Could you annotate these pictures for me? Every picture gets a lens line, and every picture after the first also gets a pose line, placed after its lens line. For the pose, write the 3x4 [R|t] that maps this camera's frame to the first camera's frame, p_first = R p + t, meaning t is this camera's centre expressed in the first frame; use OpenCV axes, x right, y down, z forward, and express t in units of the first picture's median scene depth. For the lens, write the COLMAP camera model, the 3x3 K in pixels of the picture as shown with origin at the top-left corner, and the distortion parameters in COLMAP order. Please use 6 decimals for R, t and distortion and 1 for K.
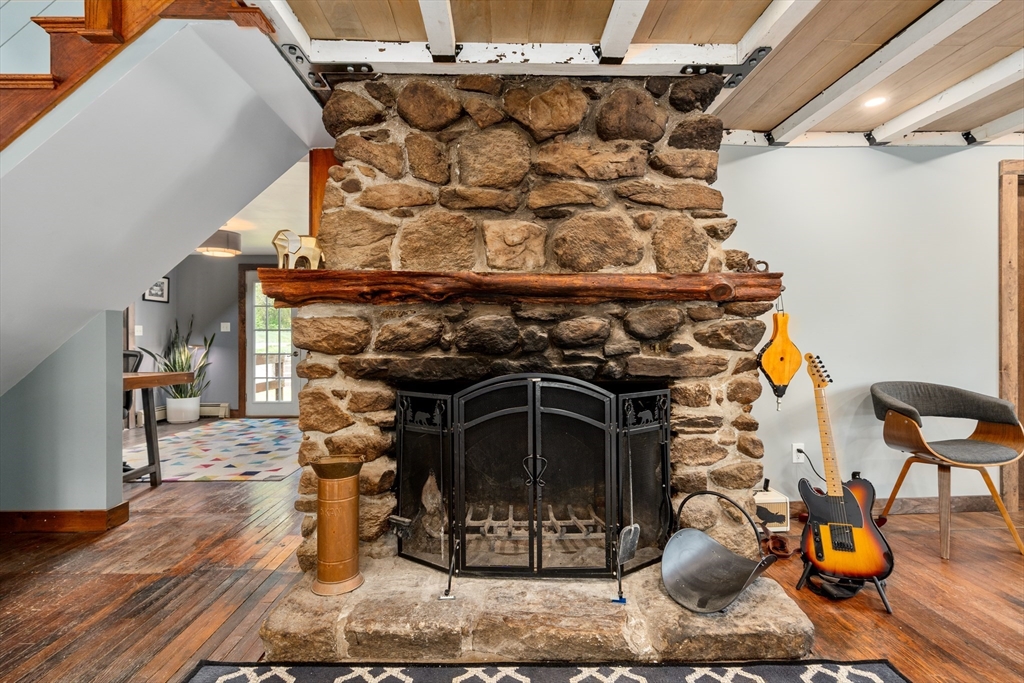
lens RADIAL K [[473.3, 0, 512.1], [0, 473.3, 338.2], [0, 0, 1]] dist [-0.003102, 0.000499]
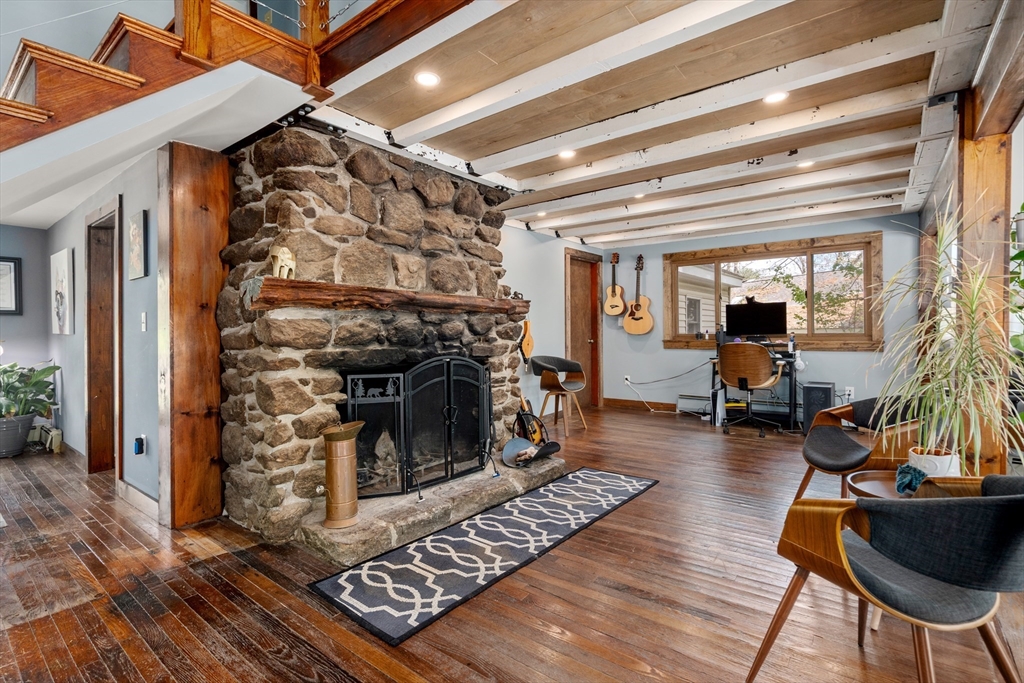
lens RADIAL K [[473.3, 0, 518.8], [0, 473.3, 335.2], [0, 0, 1]] dist [-0.003102, 0.000499]
pose [[0.631926, -0.009061, 0.774976, -0.962307], [0.009082, 0.999950, 0.004286, -0.002274], [-0.774975, 0.004330, 0.631977, -0.203791]]
